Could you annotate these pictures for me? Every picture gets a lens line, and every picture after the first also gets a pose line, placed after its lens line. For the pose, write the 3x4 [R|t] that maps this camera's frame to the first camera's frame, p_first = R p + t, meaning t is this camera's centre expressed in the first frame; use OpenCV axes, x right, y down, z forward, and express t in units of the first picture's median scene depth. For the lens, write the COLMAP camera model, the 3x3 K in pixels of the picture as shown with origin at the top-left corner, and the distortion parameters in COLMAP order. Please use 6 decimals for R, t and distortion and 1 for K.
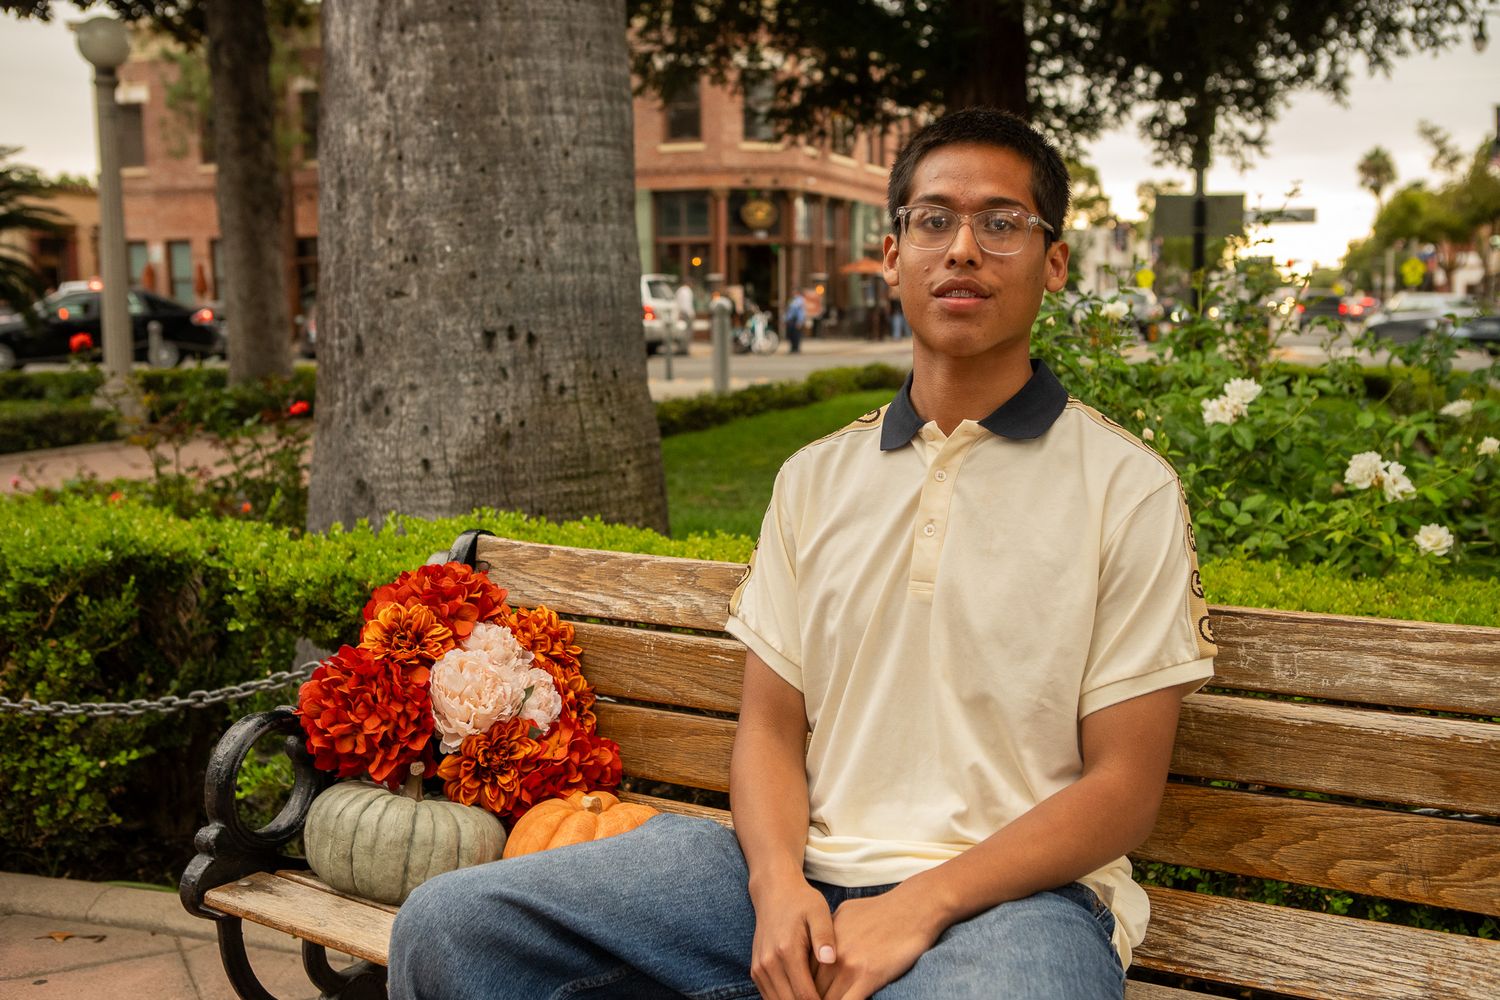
lens RADIAL K [[1693.7, 0, 734.5], [0, 1693.7, 500.2], [0, 0, 1]] dist [-0.064962, 0.145096]
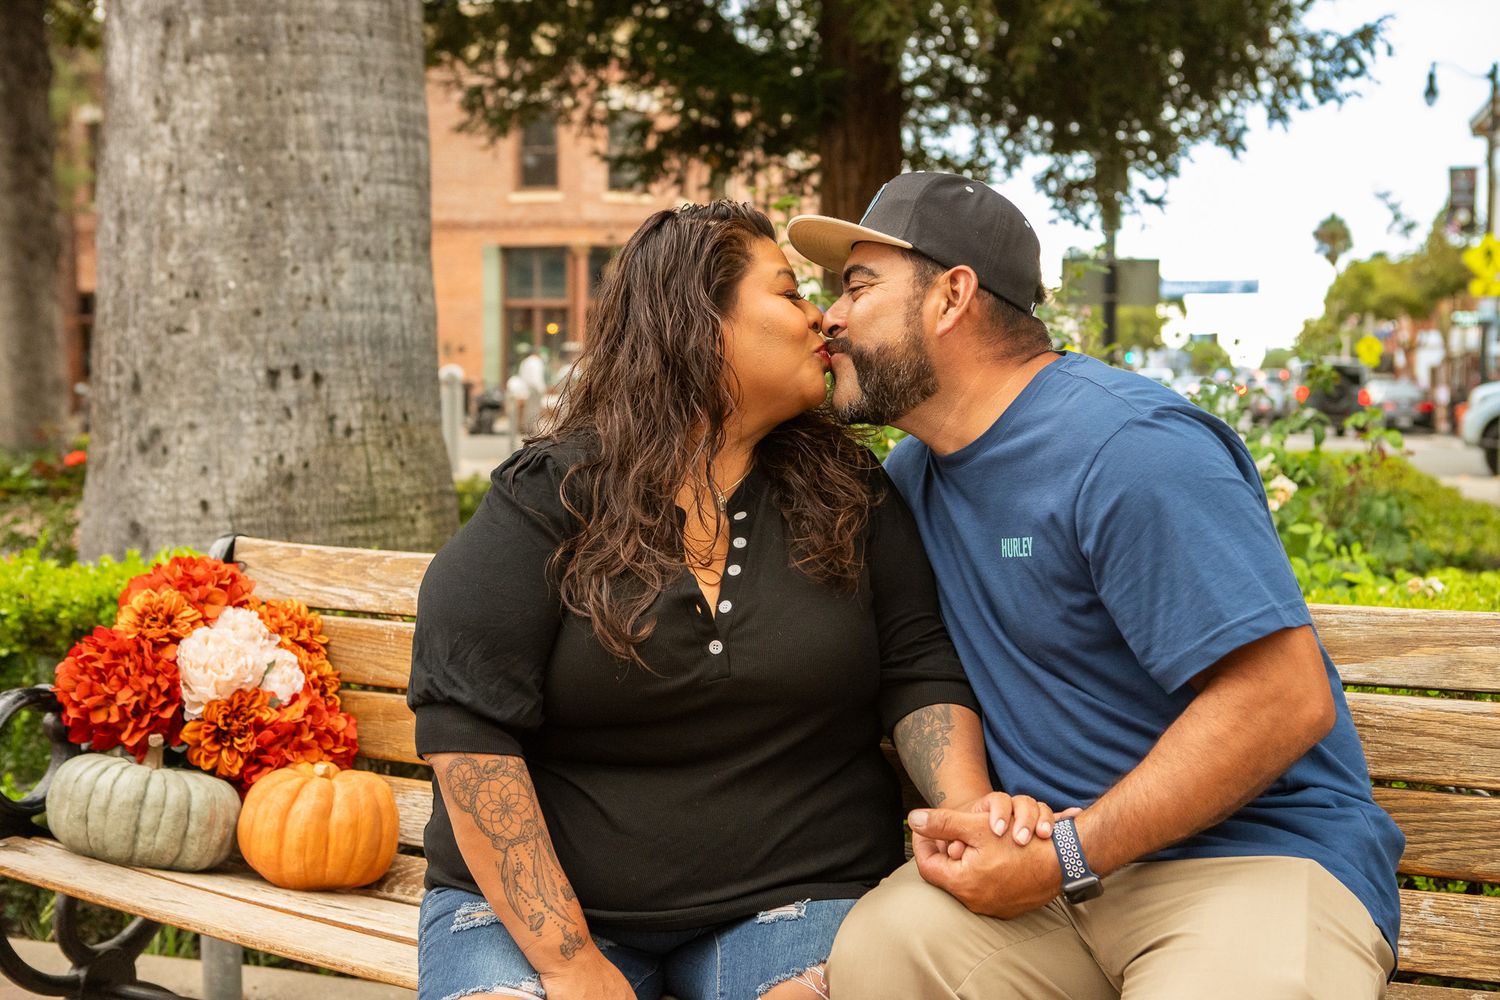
lens RADIAL K [[2007.9, 0, 750.0], [0, 2007.9, 500.0], [0, 0, 1]] dist [-0.011204, 0.102880]
pose [[0.997519, 0.009294, 0.069779, 0.048778], [-0.005185, 0.998254, -0.058843, 0.041474], [-0.070204, 0.058335, 0.995826, -0.166177]]
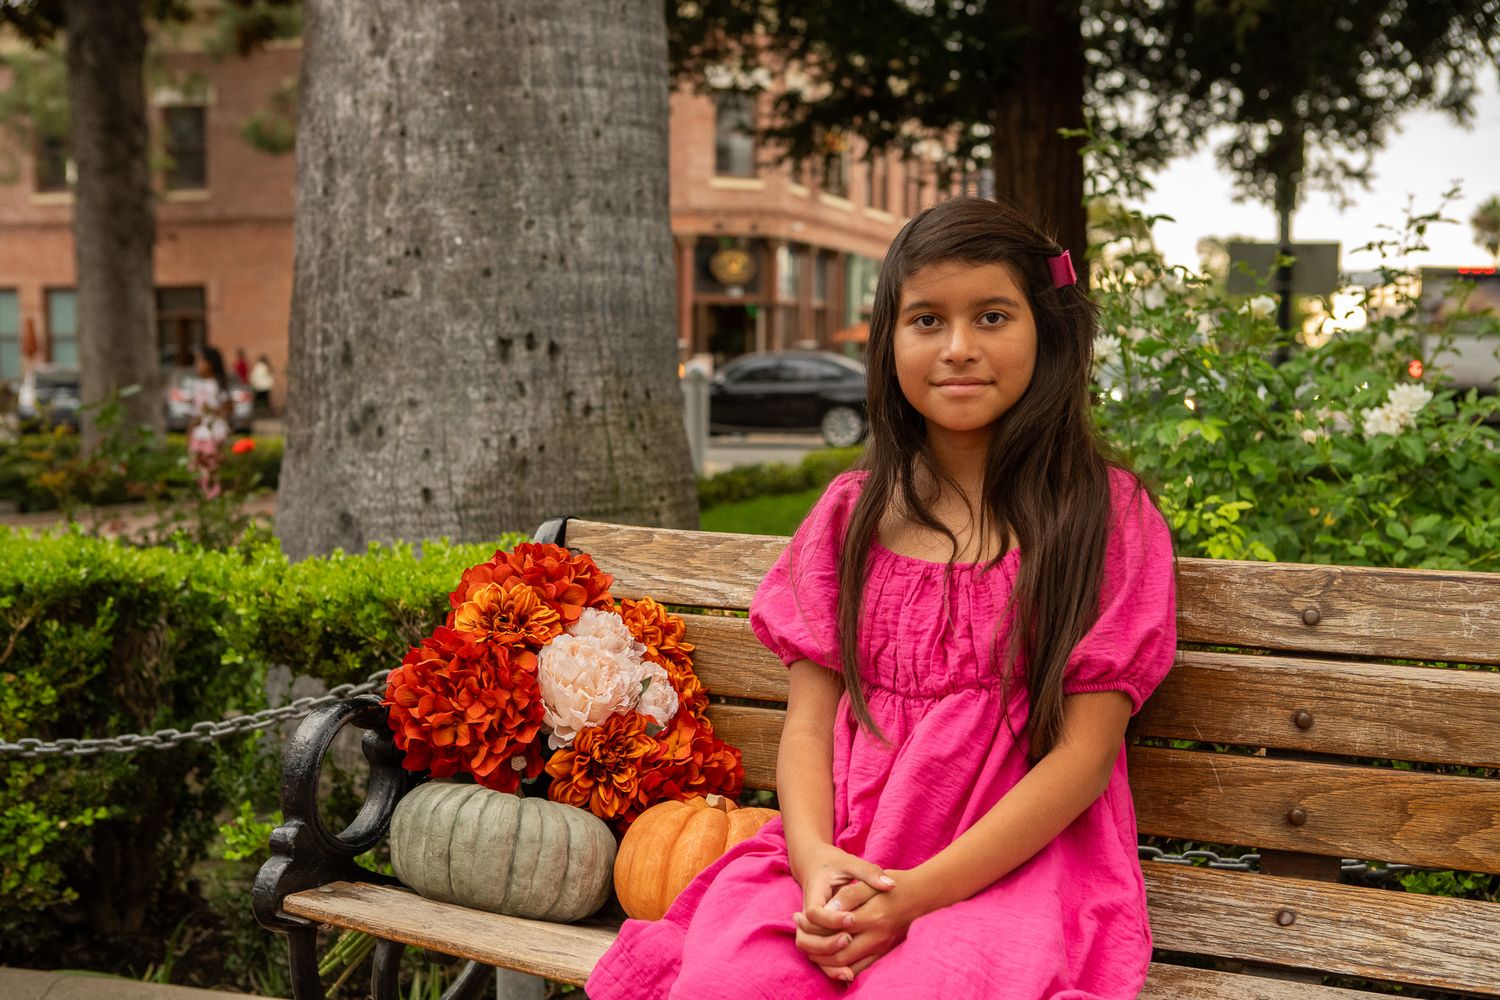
lens RADIAL K [[2135.2, 0, 724.9], [0, 2135.2, 496.9], [0, 0, 1]] dist [0.019303, 0.011285]
pose [[0.999717, 0.012041, 0.020504, -0.055663], [-0.010661, 0.997754, -0.066126, 0.048611], [-0.021255, 0.065888, 0.997601, -0.064697]]
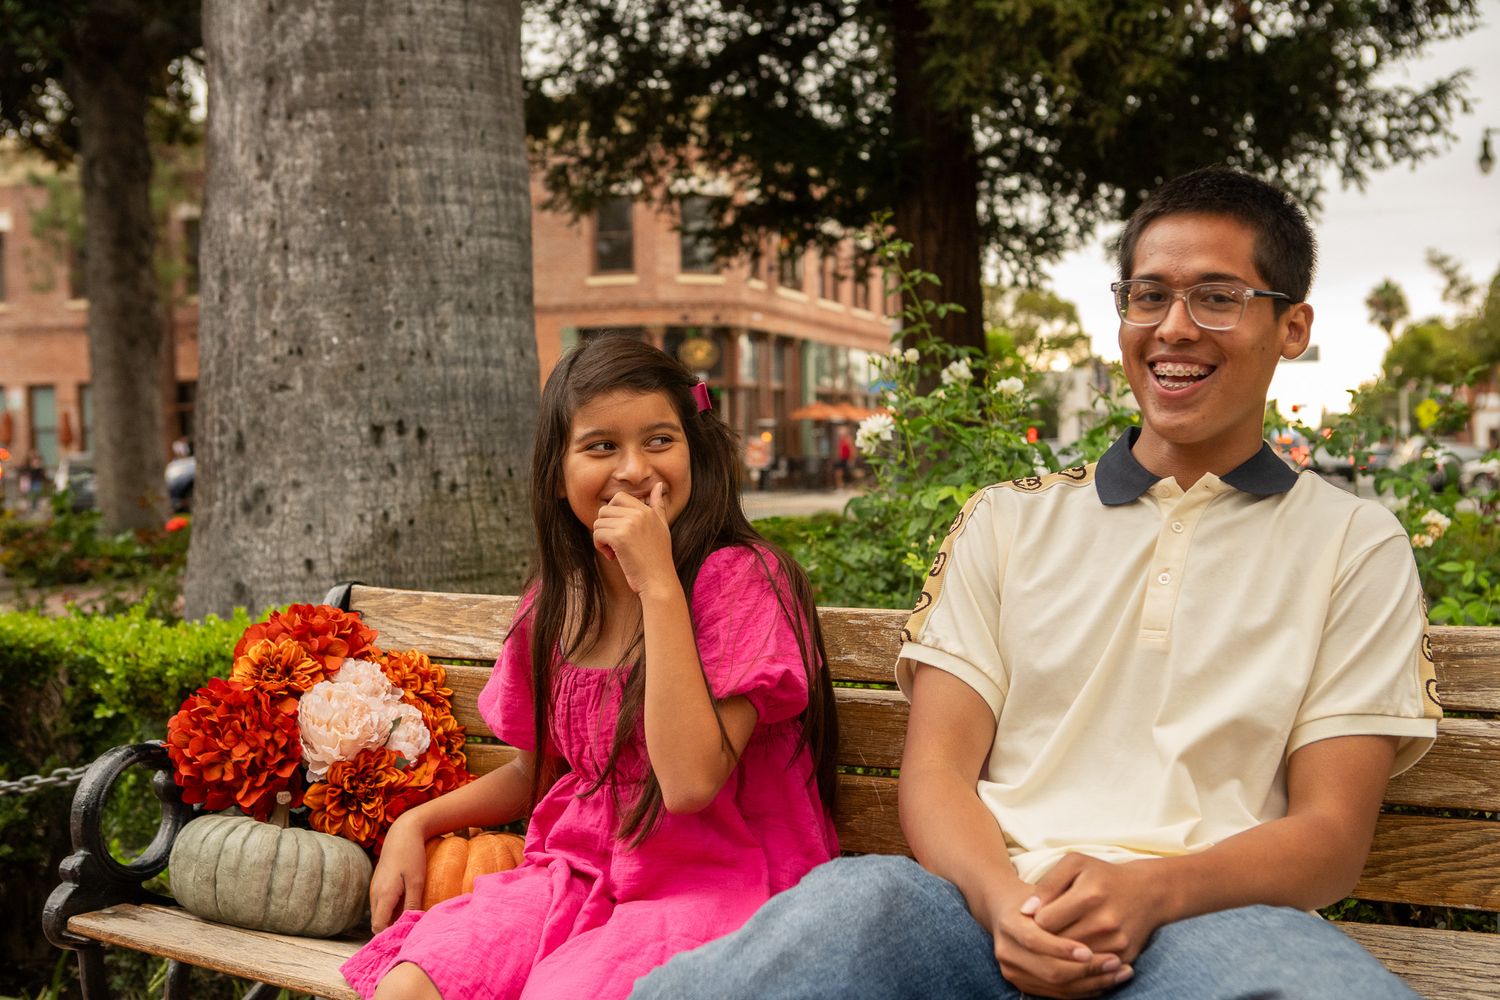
lens RADIAL K [[1938.7, 0, 742.1], [0, 1938.7, 493.6], [0, 0, 1]] dist [-0.027618, 0.118698]
pose [[0.999475, -0.005715, 0.031901, 0.026339], [0.008904, 0.994874, -0.100729, 0.050735], [-0.031162, 0.100960, 0.994402, -0.094885]]
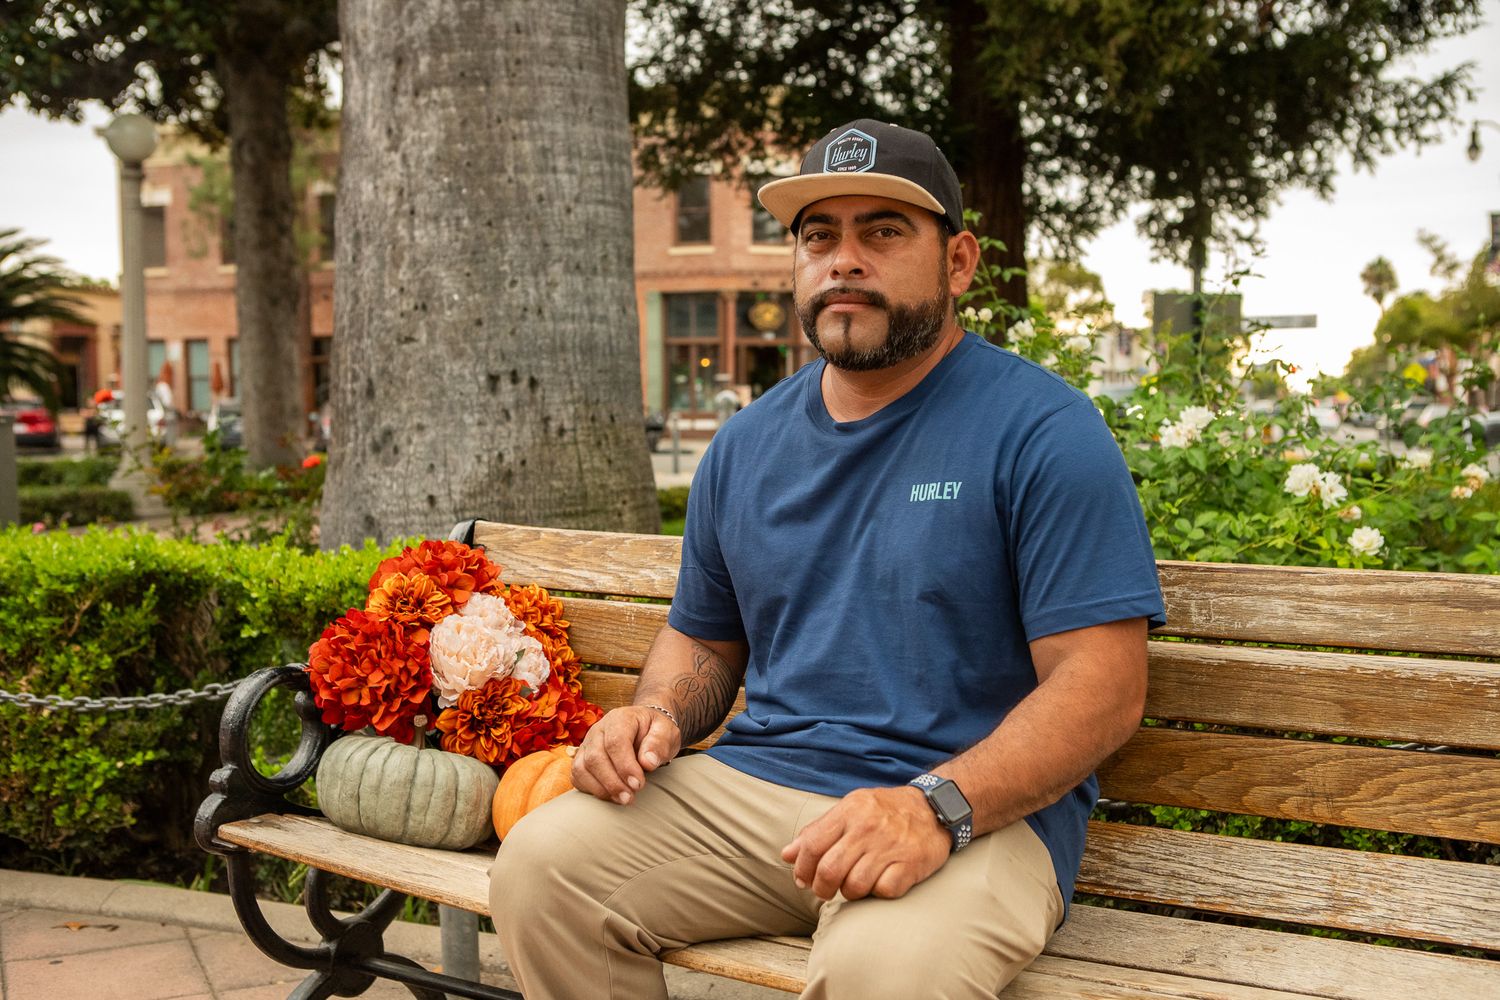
lens RADIAL K [[1693.7, 0, 734.5], [0, 1693.7, 500.2], [0, 0, 1]] dist [-0.064962, 0.145096]
pose [[0.999963, 0.005706, -0.006507, 0.012911], [-0.006117, 0.997866, -0.065014, 0.045900], [0.006122, 0.065052, 0.997863, -0.049297]]
